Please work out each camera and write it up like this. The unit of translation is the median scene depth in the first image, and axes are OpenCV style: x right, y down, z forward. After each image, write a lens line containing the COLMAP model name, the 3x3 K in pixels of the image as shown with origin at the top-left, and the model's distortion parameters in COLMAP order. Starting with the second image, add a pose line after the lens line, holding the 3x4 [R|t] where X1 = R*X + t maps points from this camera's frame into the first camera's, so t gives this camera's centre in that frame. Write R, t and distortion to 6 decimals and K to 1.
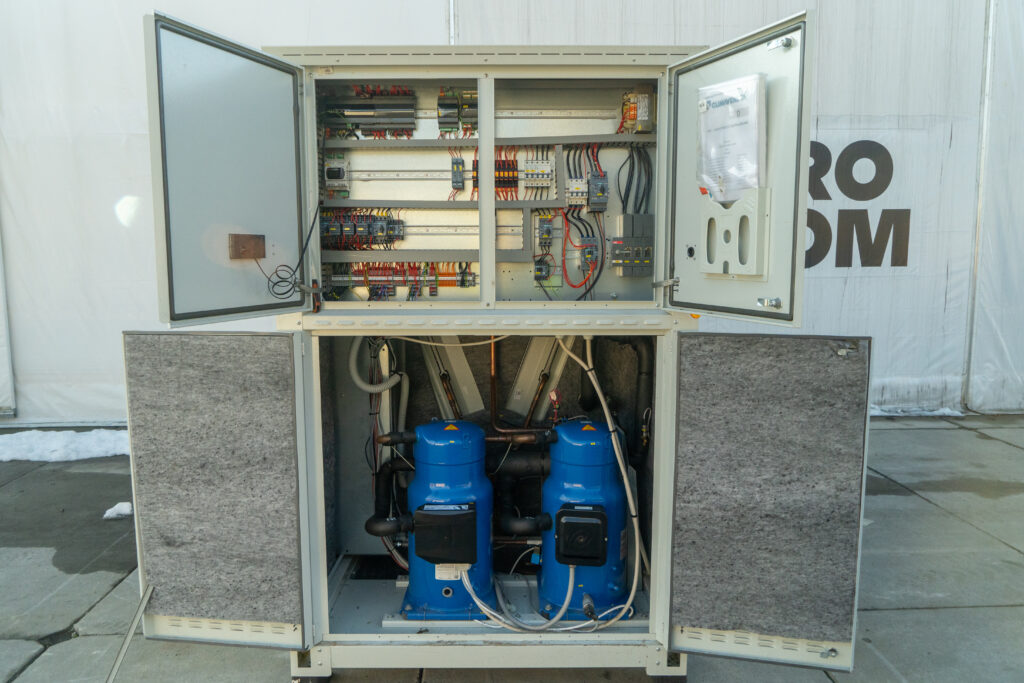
lens RADIAL K [[706.4, 0, 512.0], [0, 706.4, 341.5], [0, 0, 1]] dist [-0.015091, -0.001872]
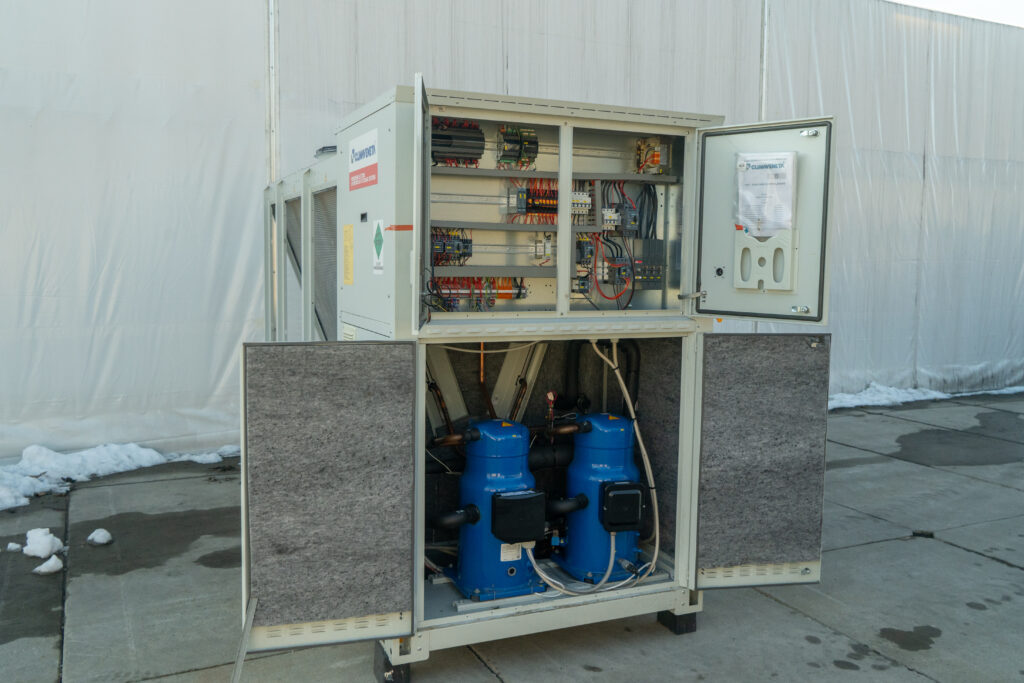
lens RADIAL K [[887.7, 0, 512.0], [0, 887.7, 341.5], [0, 0, 1]] dist [-0.000939, 0.016460]
pose [[0.916649, -0.022949, 0.399033, -0.662249], [0.033043, 0.999284, -0.018435, 0.017841], [-0.398325, 0.030084, 0.916751, -0.310358]]
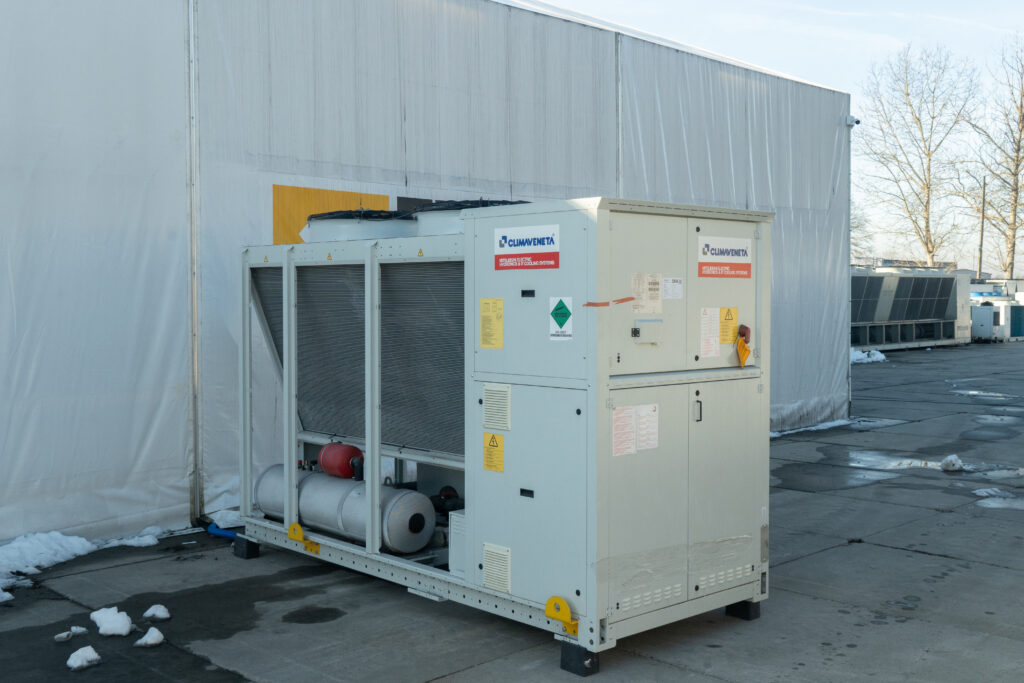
lens RADIAL K [[1131.8, 0, 512.0], [0, 1131.8, 341.5], [0, 0, 1]] dist [0.017647, 0.005464]
pose [[0.732998, -0.026752, 0.679705, -1.838519], [0.083960, 0.995144, -0.051375, -0.011279], [-0.675030, 0.094726, 0.731684, -0.505619]]
